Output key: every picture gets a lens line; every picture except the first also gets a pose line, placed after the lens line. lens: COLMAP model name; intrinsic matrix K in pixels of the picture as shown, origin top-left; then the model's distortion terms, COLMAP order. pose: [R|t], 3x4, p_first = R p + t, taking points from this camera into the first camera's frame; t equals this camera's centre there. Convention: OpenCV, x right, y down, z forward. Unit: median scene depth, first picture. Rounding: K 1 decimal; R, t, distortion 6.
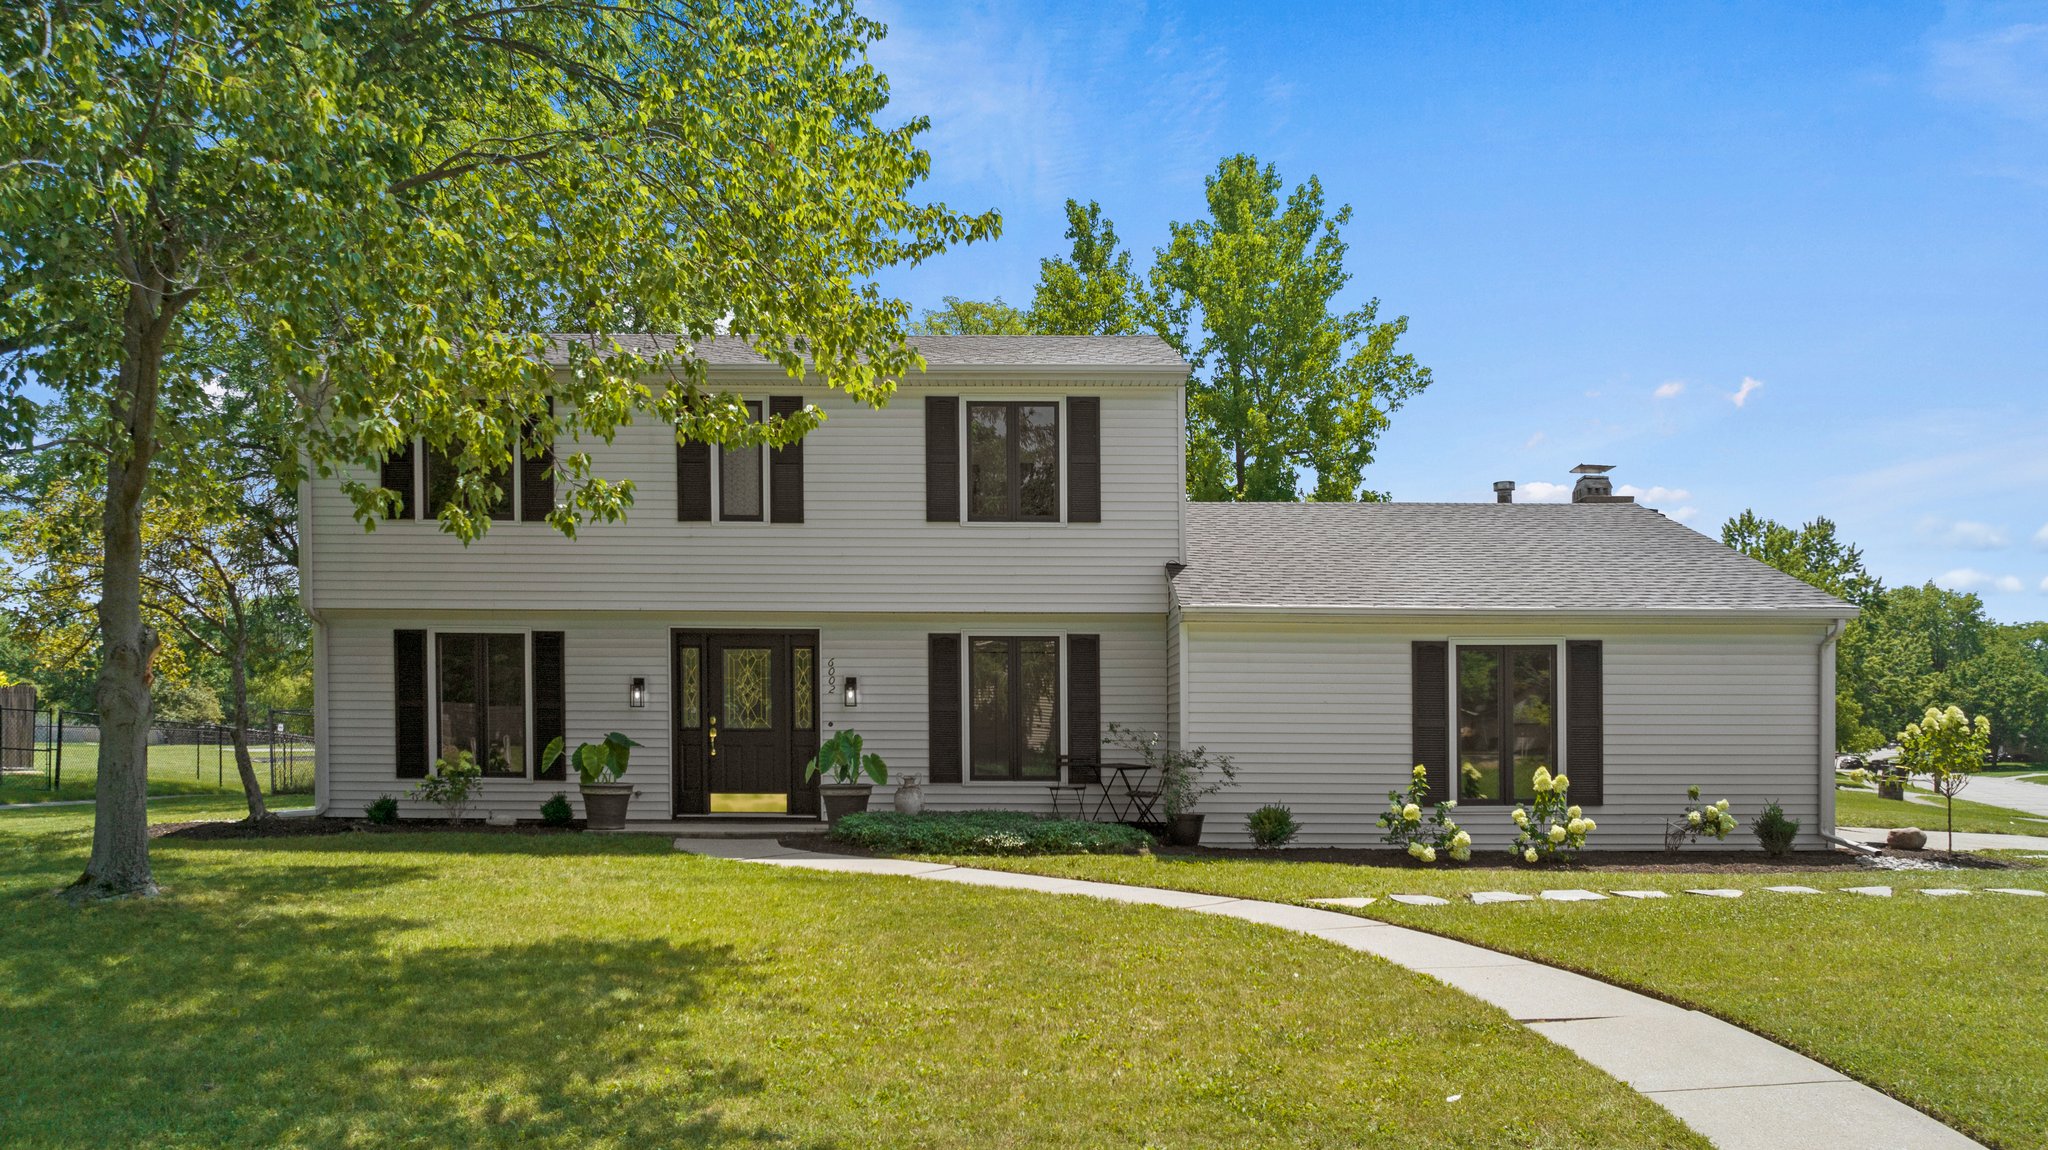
lens RADIAL K [[1506.9, 0, 1034.1], [0, 1506.9, 735.8], [0, 0, 1]] dist [-0.045053, 0.000379]
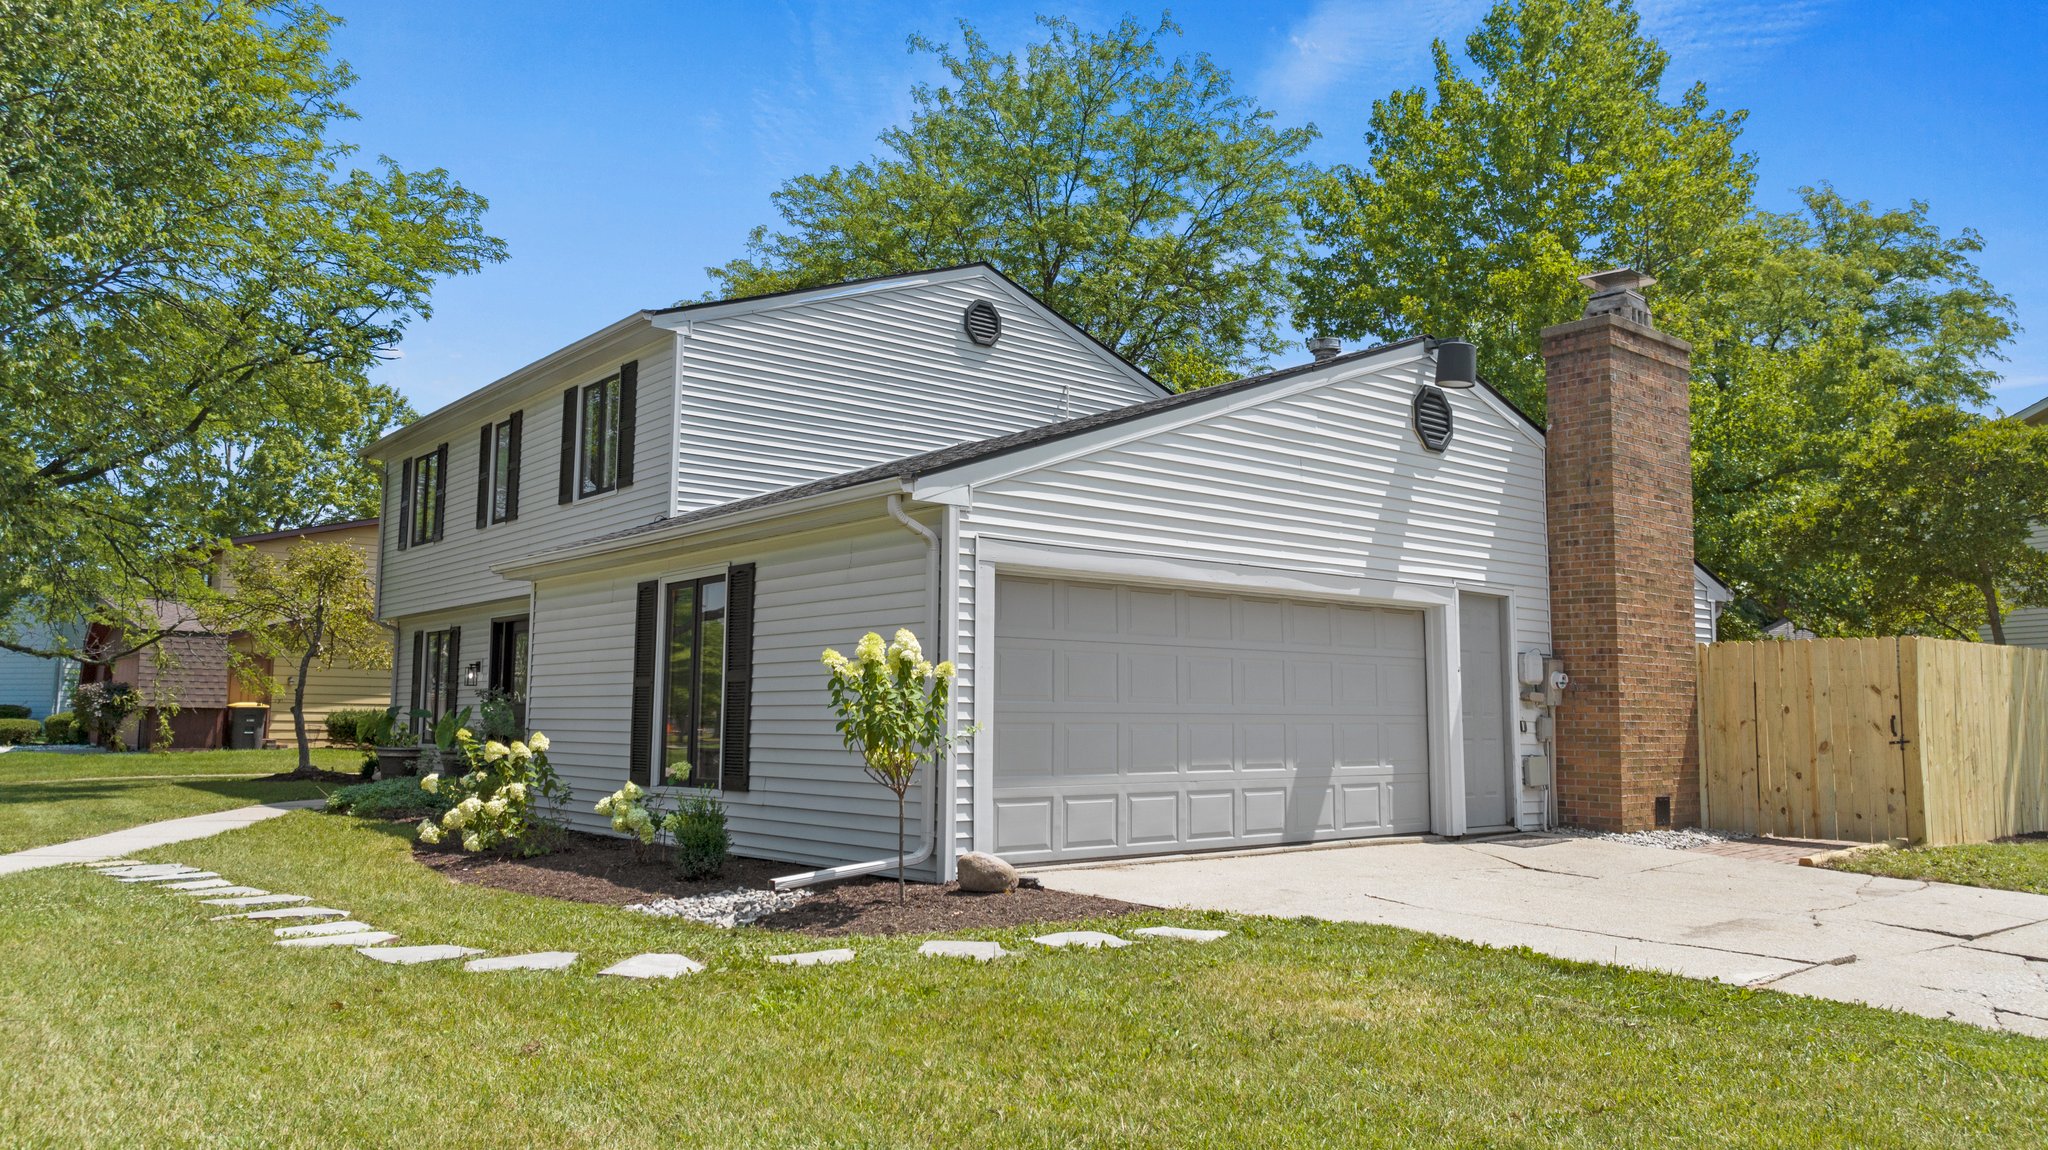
lens RADIAL K [[1449.7, 0, 1023.9], [0, 1449.7, 551.2], [0, 0, 1]] dist [-0.060847, 0.062798]
pose [[0.653652, -0.092106, -0.751169, 0.908547], [-0.006224, 0.991878, -0.127037, 0.017299], [0.756769, 0.087714, 0.647770, 0.590198]]
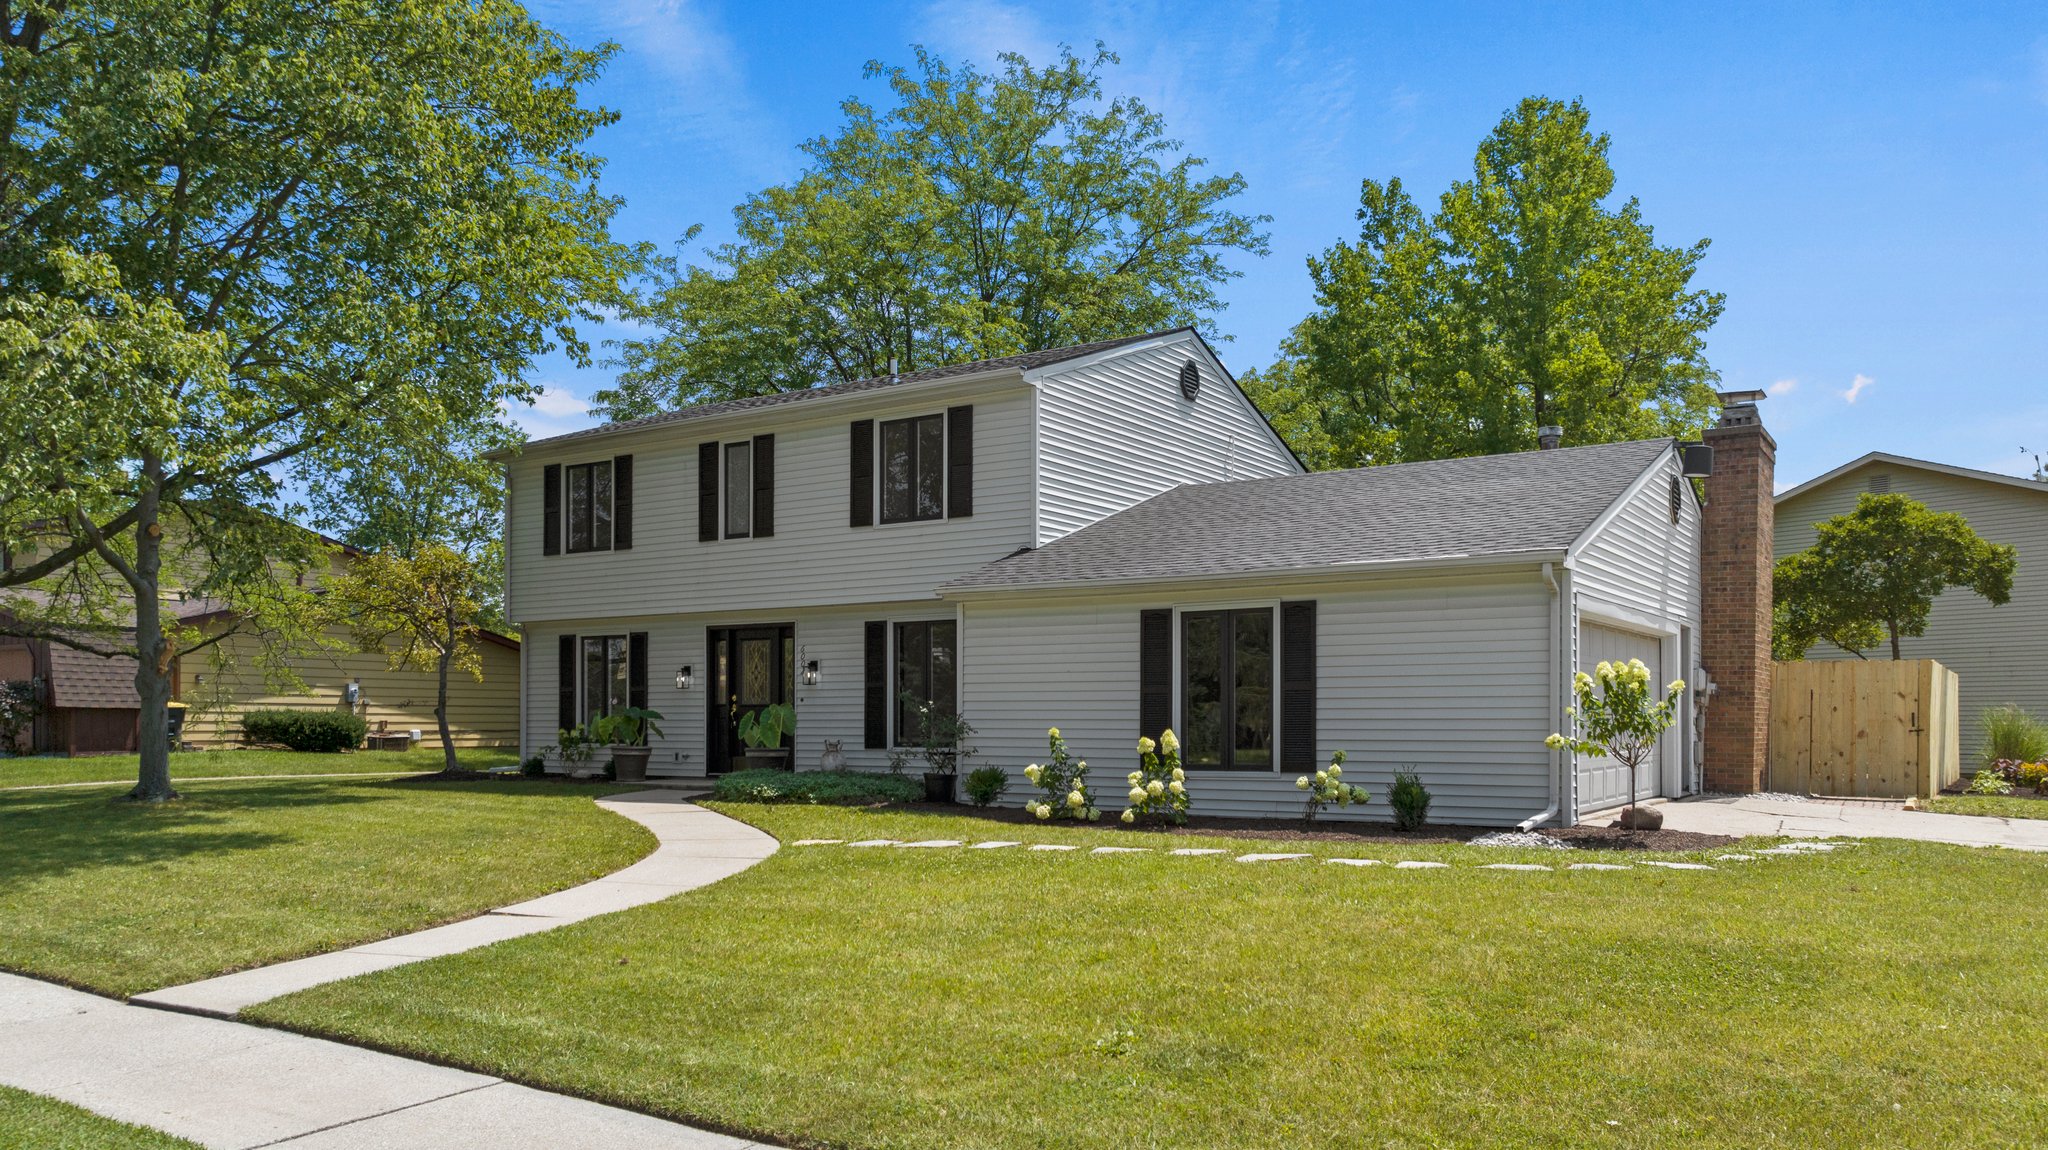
lens RADIAL K [[1495.0, 0, 1024.1], [0, 1495.0, 695.5], [0, 0, 1]] dist [-0.033868, -0.000569]
pose [[0.839241, -0.013800, -0.543584, 0.679114], [0.001036, 0.999717, -0.023779, 0.017774], [0.543758, 0.019393, 0.839018, 0.091008]]
